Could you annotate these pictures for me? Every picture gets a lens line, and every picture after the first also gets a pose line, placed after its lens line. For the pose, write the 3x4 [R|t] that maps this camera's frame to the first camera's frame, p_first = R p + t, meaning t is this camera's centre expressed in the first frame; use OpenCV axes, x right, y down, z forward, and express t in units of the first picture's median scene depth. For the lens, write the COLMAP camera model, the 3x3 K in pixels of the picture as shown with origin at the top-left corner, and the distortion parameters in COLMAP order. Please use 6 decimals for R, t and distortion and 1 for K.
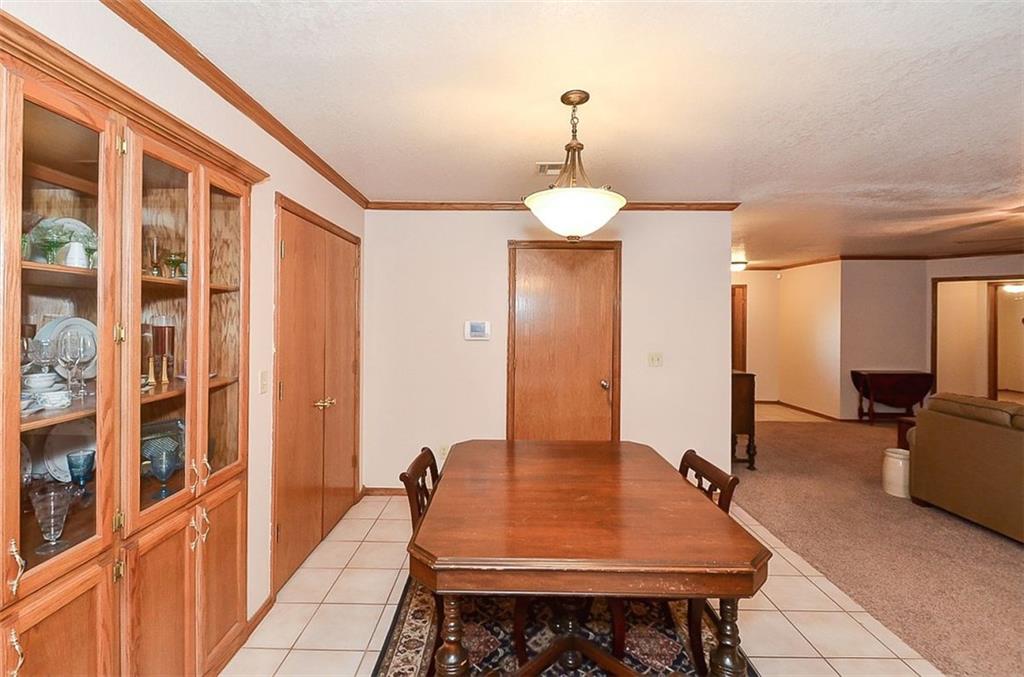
lens RADIAL K [[460.6, 0, 506.9], [0, 460.6, 316.7], [0, 0, 1]] dist [0.000830, -0.000378]
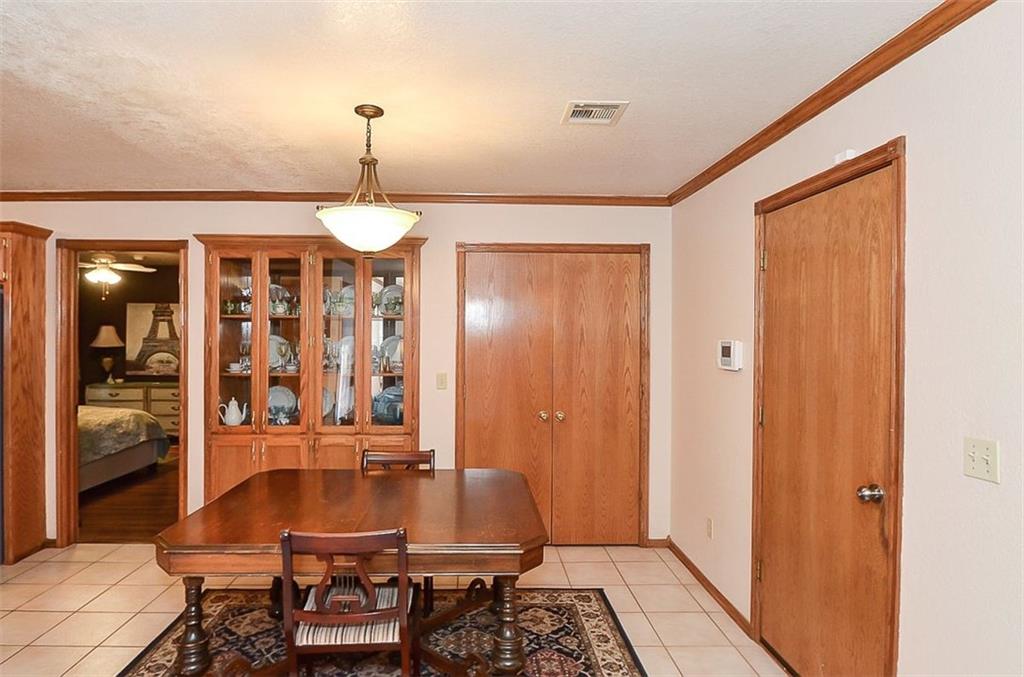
lens RADIAL K [[569.9, 0, 478.1], [0, 569.9, 336.4], [0, 0, 1]] dist [0.001806, 0.000364]
pose [[0.017709, -0.005236, -0.999829, 0.408814], [0.001118, 0.999986, -0.005217, 0.004216], [0.999843, -0.001025, 0.017714, 0.353834]]
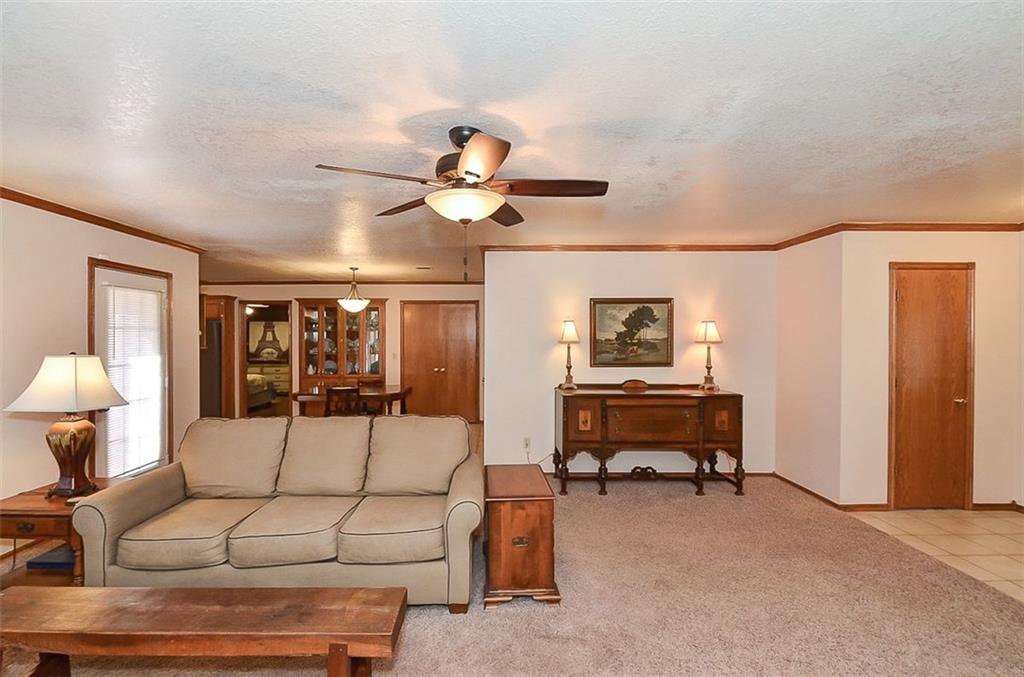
lens RADIAL K [[457.7, 0, 502.5], [0, 457.7, 338.8], [0, 0, 1]] dist [0.002332, -0.004912]
pose [[0.025092, -0.004724, -0.999674, 0.986238], [0.007628, 0.999961, -0.004534, 0.009254], [0.999656, -0.007511, 0.025127, 0.568457]]
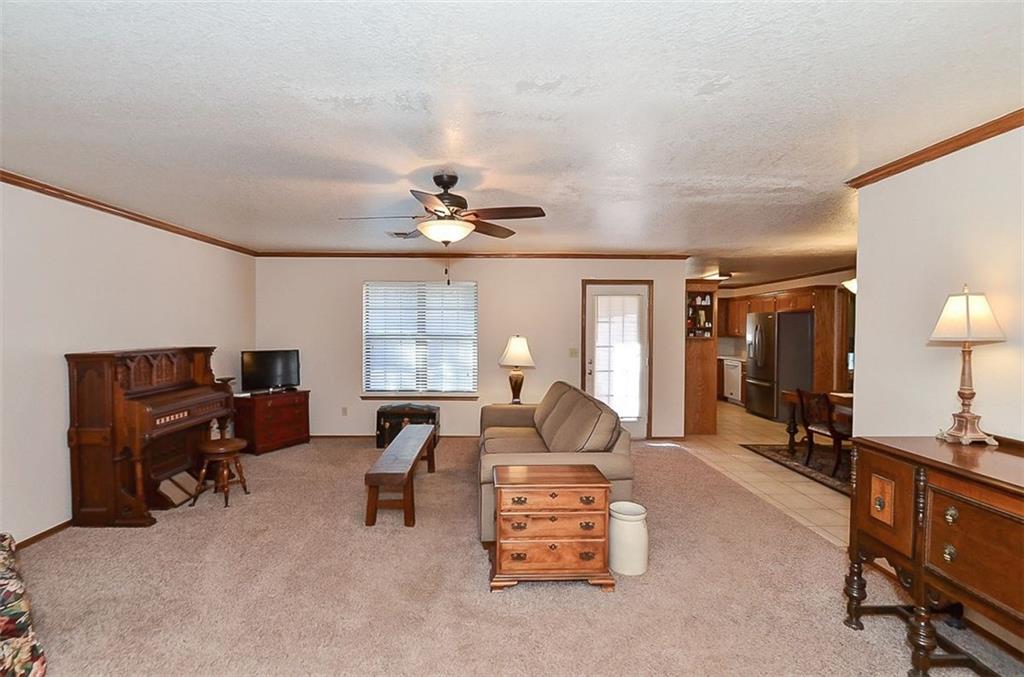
lens RADIAL K [[466.3, 0, 494.8], [0, 466.3, 333.6], [0, 0, 1]] dist [-0.000013, -0.009650]
pose [[-0.999826, -0.012522, -0.013794, 0.626642], [-0.012594, 0.999908, 0.005136, 0.009807], [0.013728, 0.005309, -0.999892, 0.995521]]
